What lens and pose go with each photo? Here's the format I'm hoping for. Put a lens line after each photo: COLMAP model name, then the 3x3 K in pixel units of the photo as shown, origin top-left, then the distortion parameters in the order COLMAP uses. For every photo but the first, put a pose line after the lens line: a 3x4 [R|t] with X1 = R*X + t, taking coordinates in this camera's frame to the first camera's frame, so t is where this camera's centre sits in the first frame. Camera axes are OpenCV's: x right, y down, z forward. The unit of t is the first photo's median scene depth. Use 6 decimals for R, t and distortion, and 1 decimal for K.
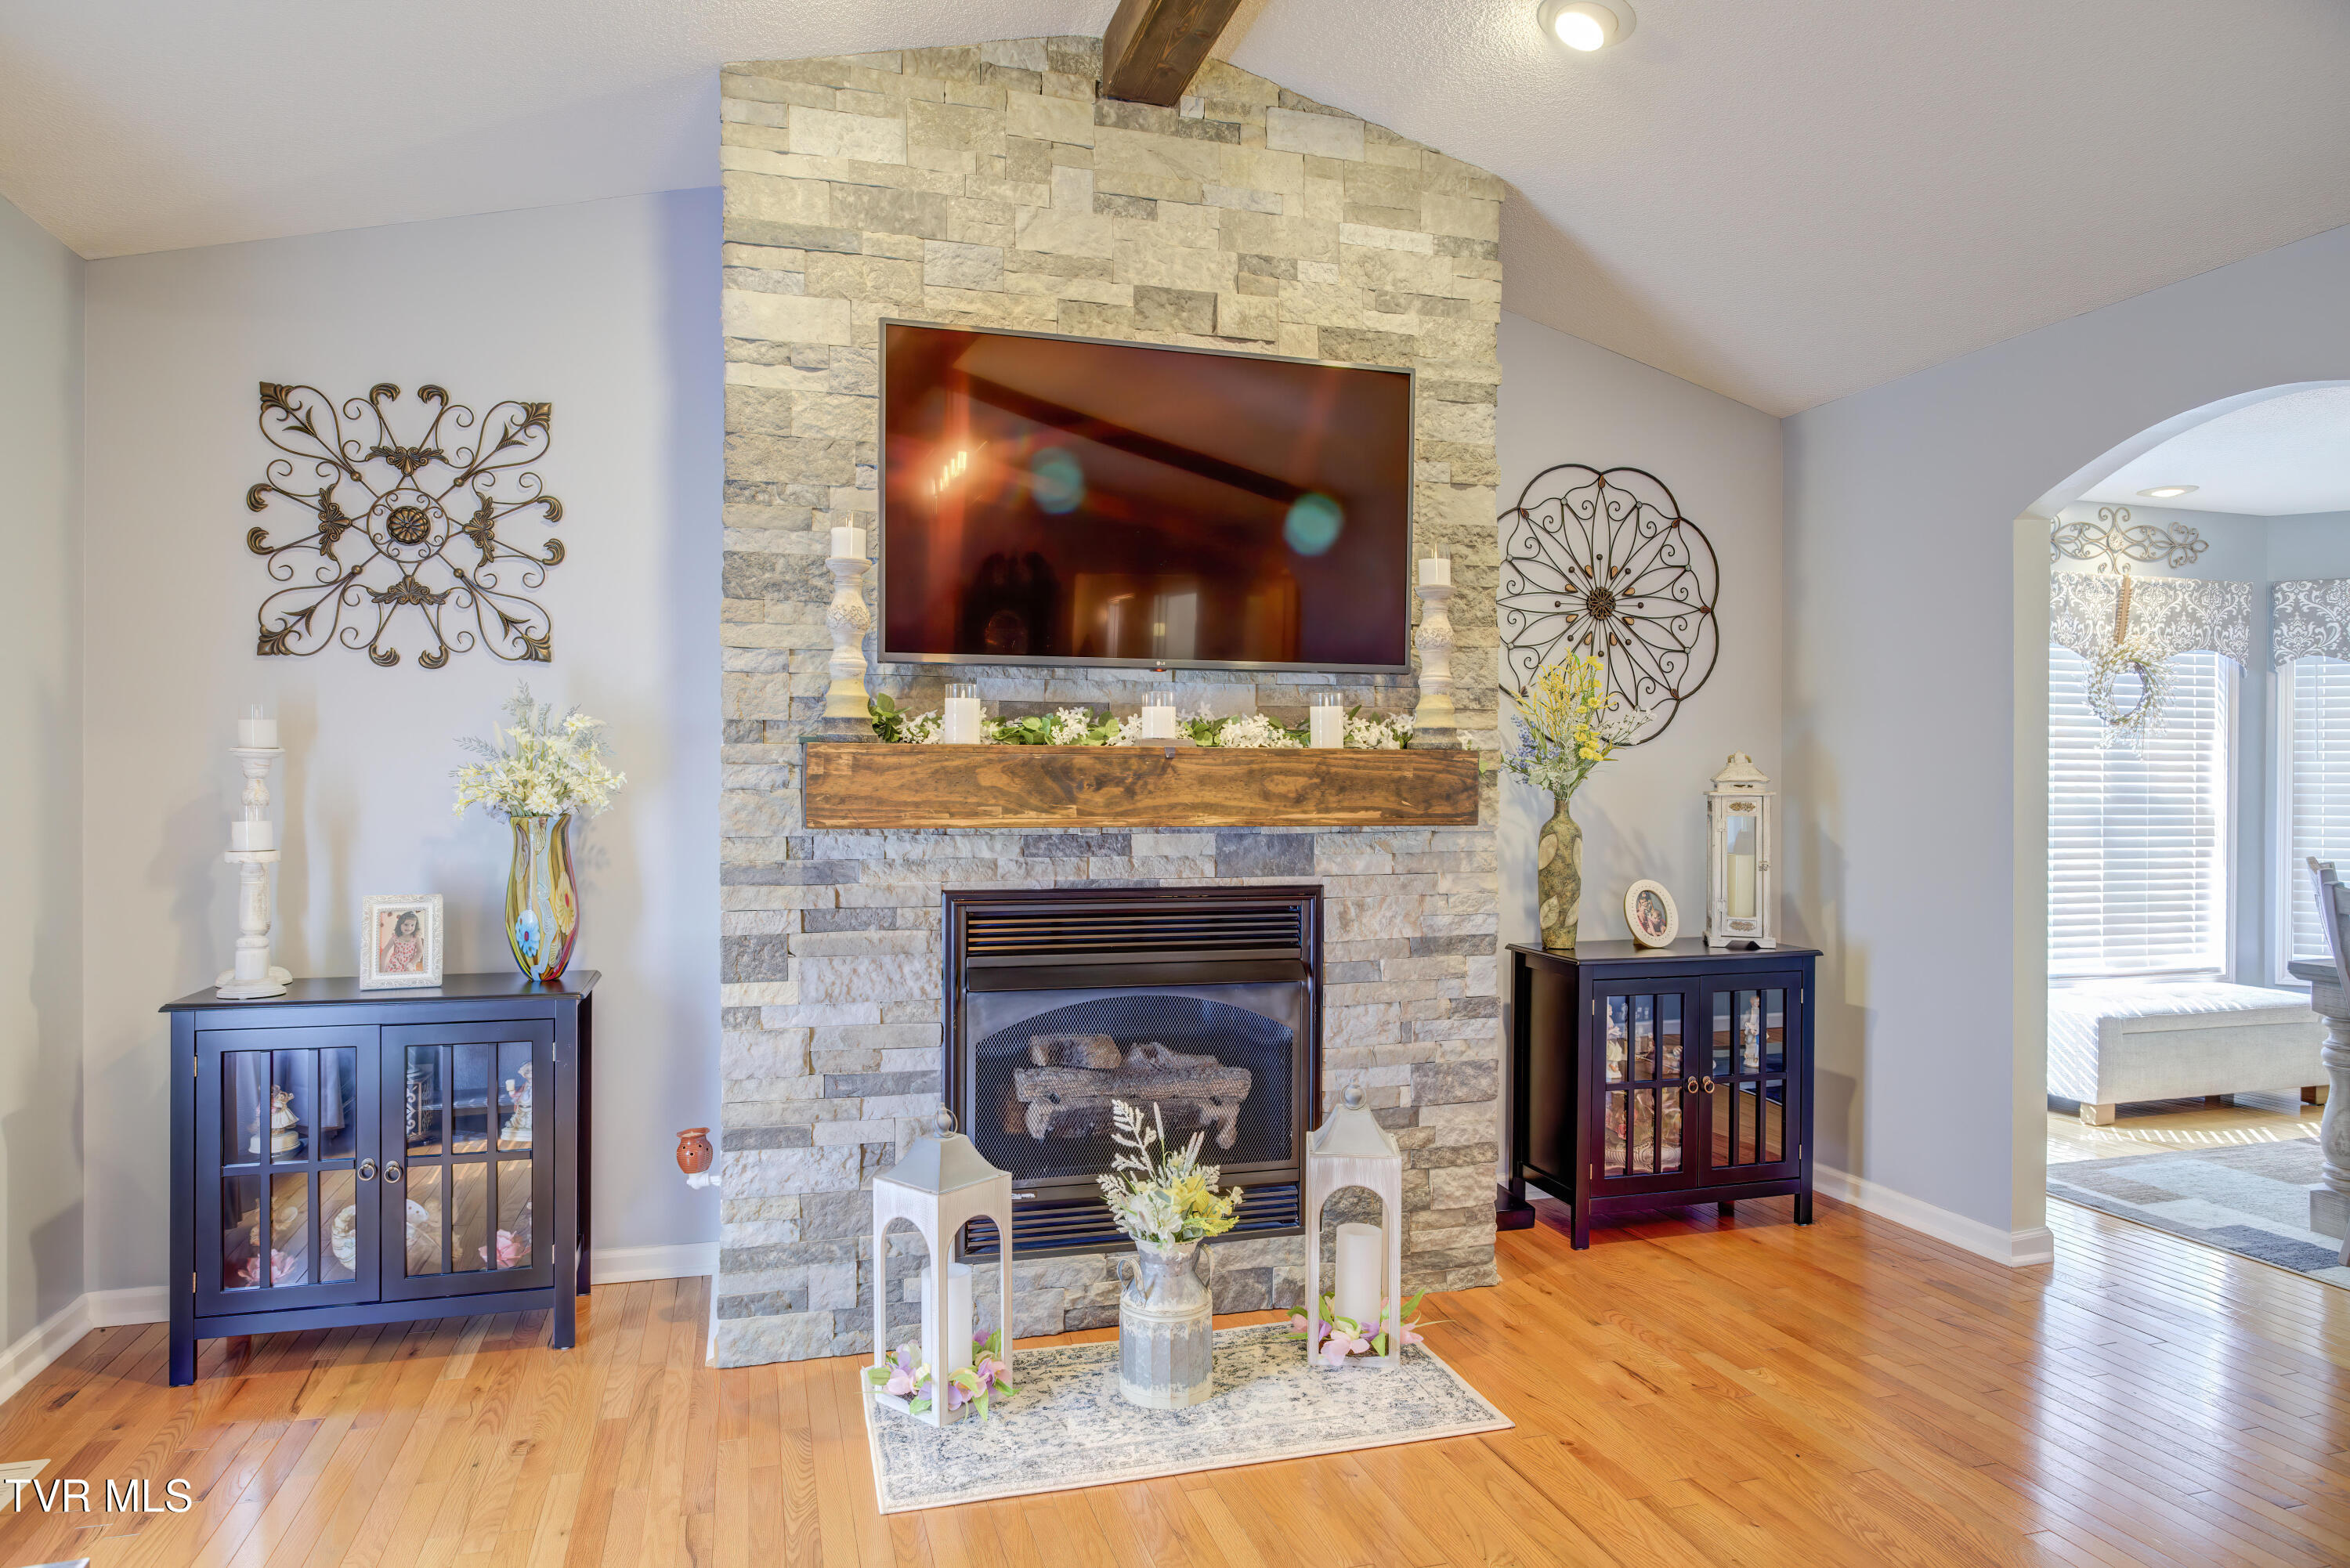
lens RADIAL K [[1472.2, 0, 1179.0], [0, 1472.2, 779.0], [0, 0, 1]] dist [-0.041372, -0.001023]
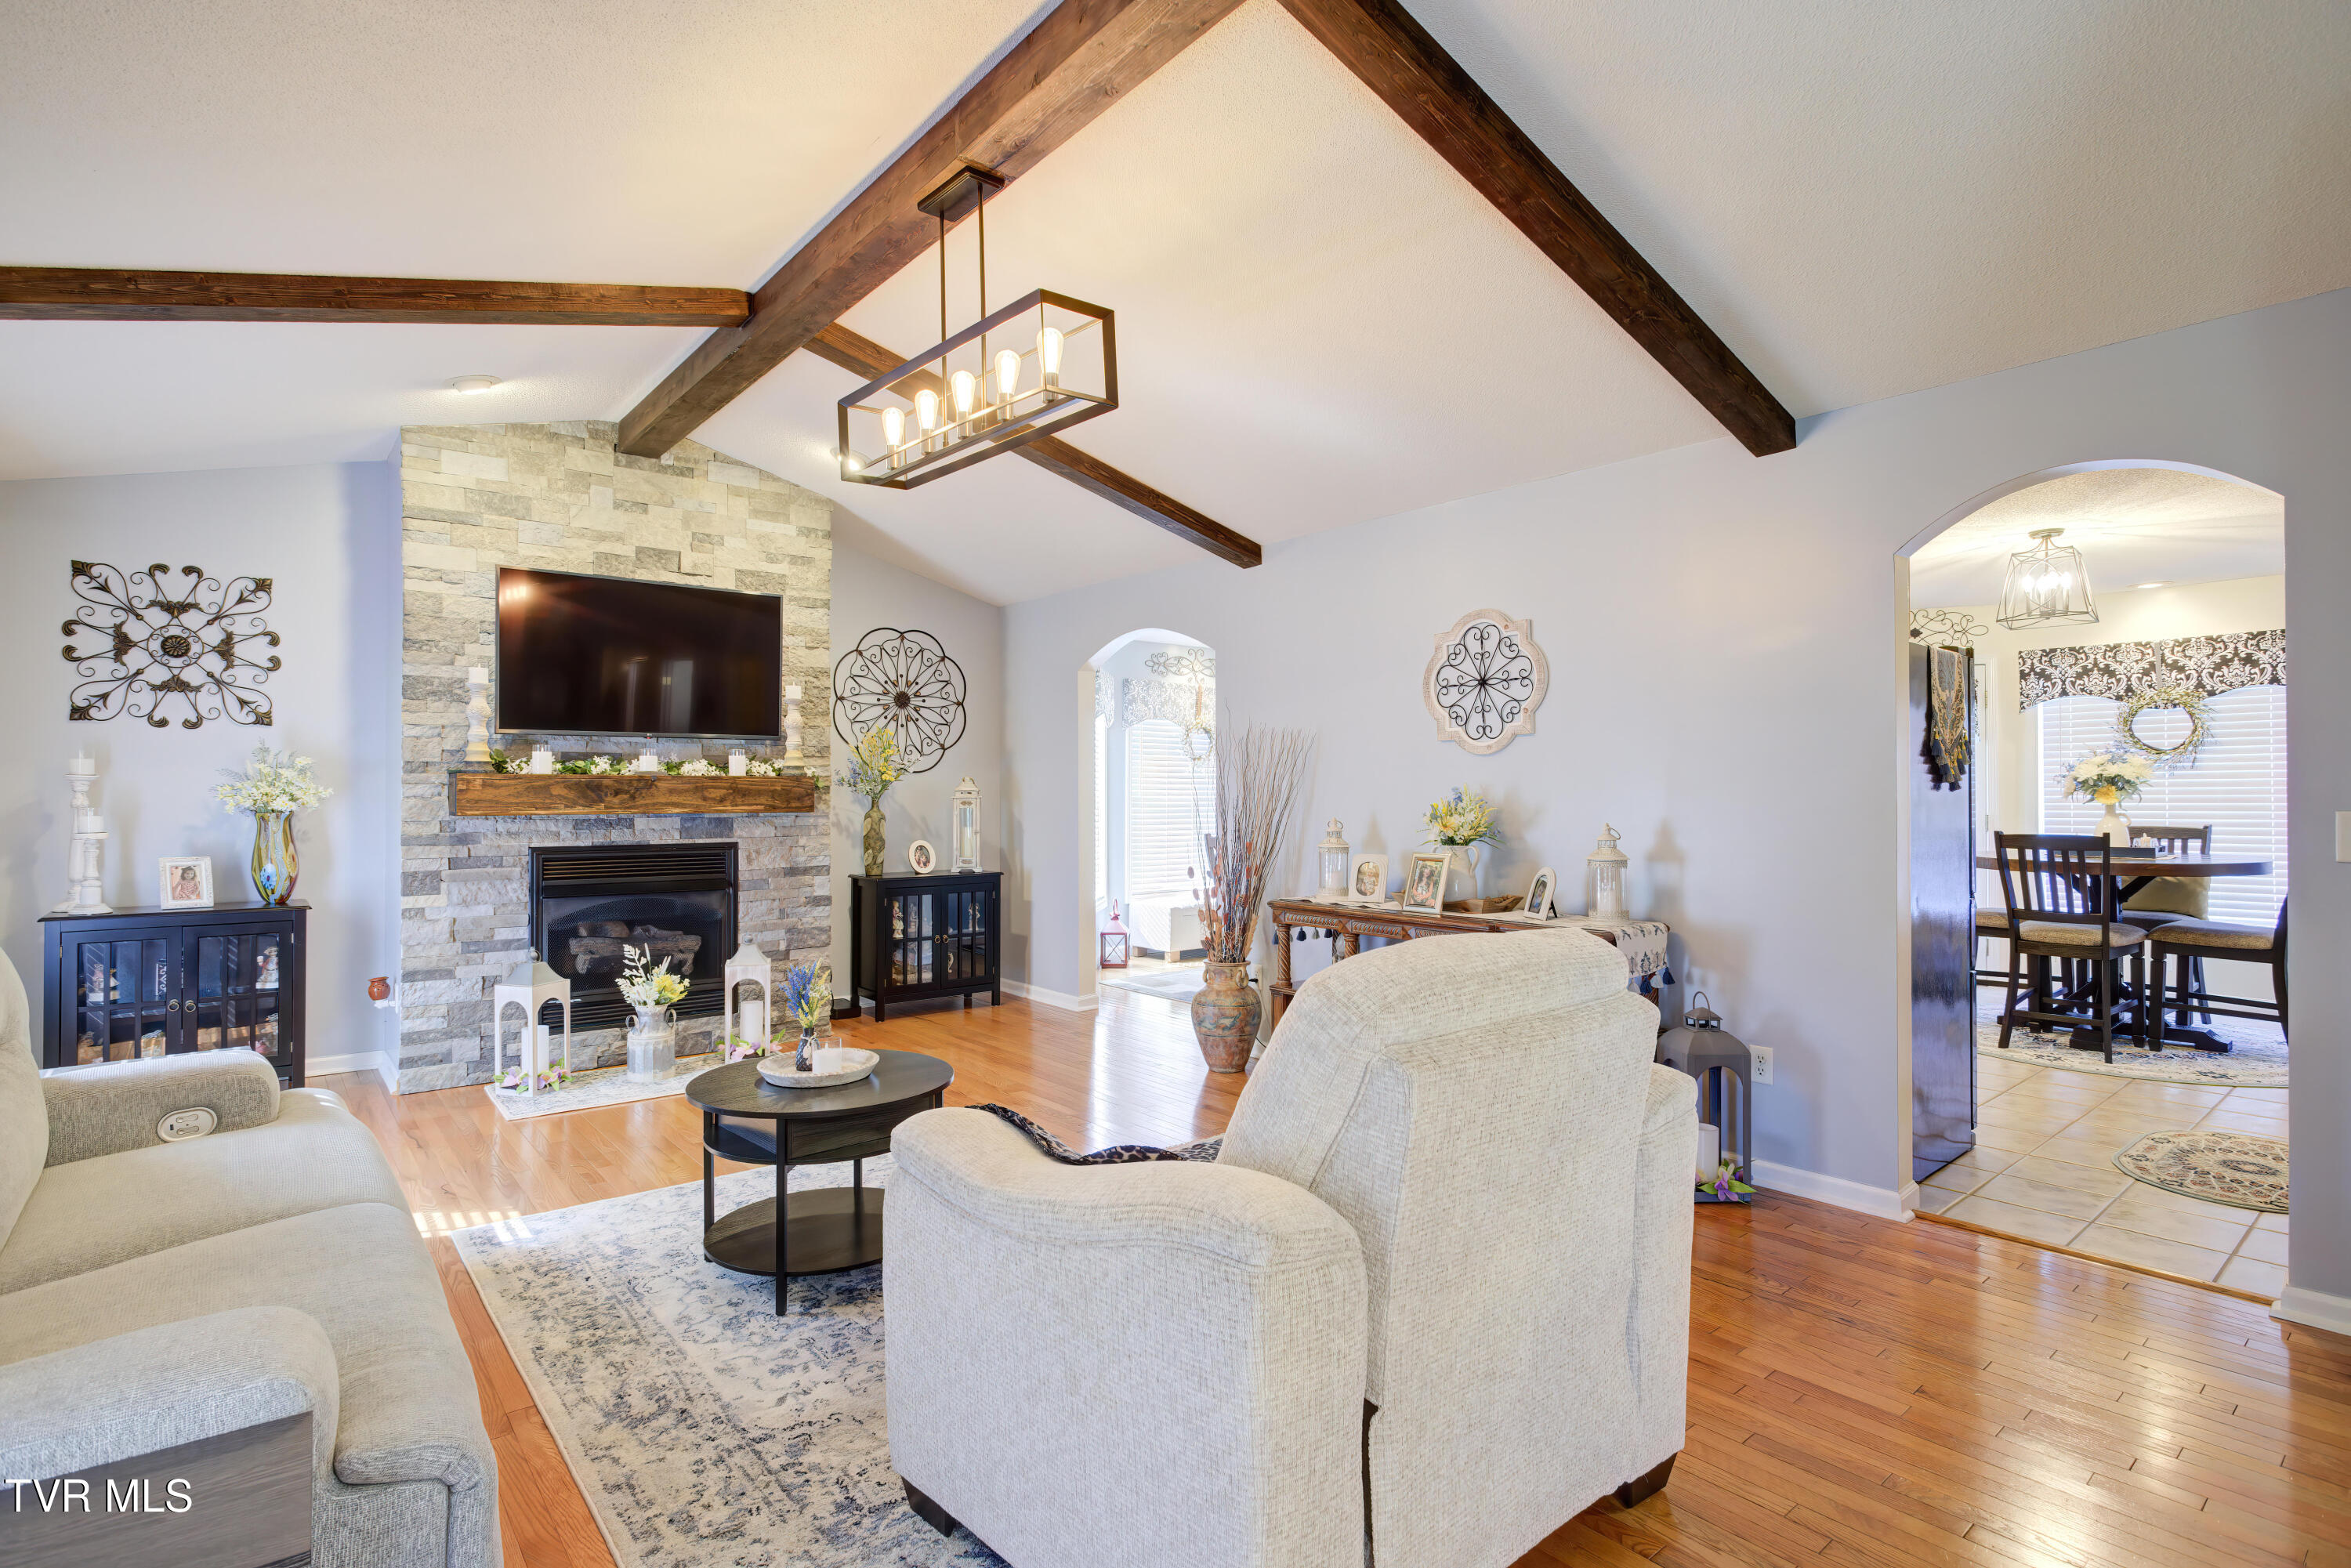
lens RADIAL K [[1148.4, 0, 1181.4], [0, 1148.4, 783.7], [0, 0, 1]] dist [-0.010259, 0.002173]
pose [[0.920164, -0.001206, 0.391530, 0.042731], [0.002916, 0.999989, -0.003773, -0.001654], [-0.391521, 0.004613, 0.920157, -0.736941]]
